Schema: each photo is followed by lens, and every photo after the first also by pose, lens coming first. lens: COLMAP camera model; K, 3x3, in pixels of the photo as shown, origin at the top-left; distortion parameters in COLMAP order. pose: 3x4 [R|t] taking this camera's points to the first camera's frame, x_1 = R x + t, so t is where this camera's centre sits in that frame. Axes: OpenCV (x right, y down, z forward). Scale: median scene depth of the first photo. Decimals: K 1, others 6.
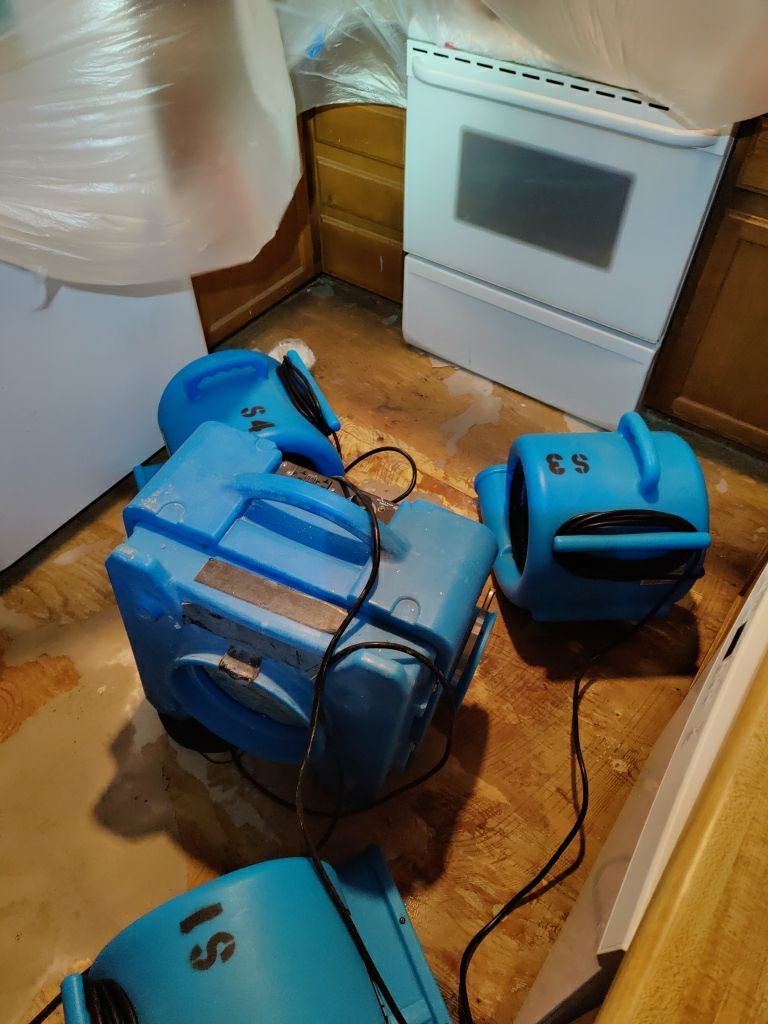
lens RADIAL K [[709.1, 0, 384.0], [0, 709.1, 512.0], [0, 0, 1]] dist [0.044611, -0.041925]
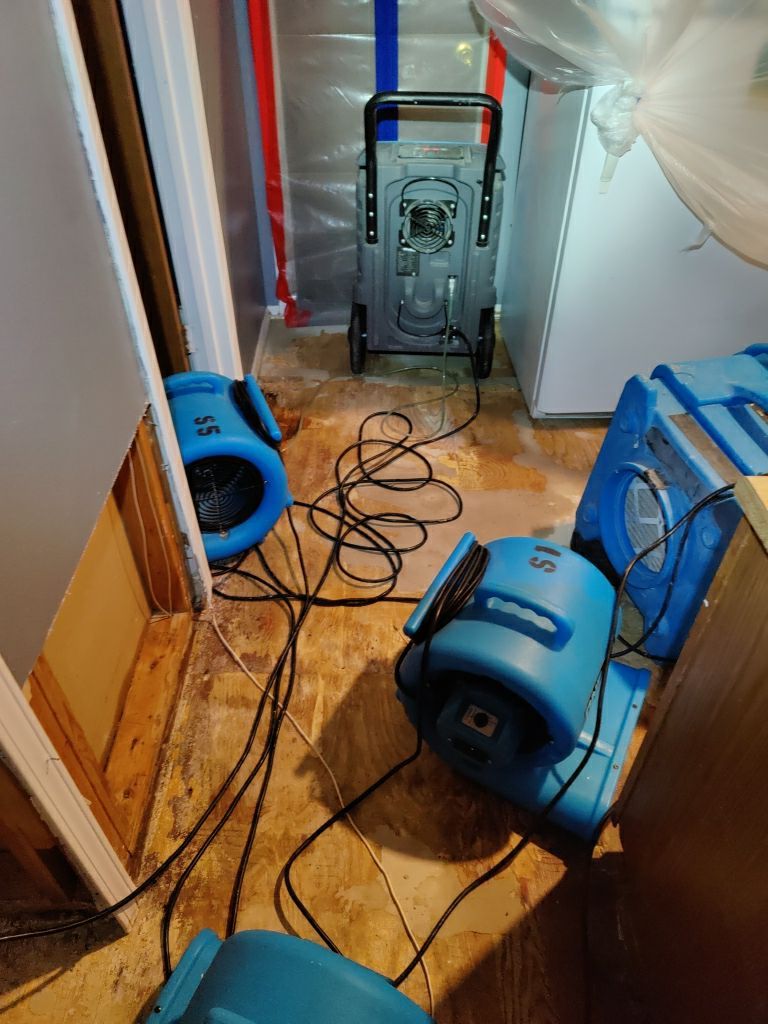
lens RADIAL K [[709.1, 0, 384.0], [0, 709.1, 512.0], [0, 0, 1]] dist [0.044611, -0.041925]
pose [[0.607350, 0.530645, -0.591221, 0.351983], [-0.600279, 0.794008, 0.095999, 0.463821], [0.520376, 0.296592, 0.800776, -0.424632]]
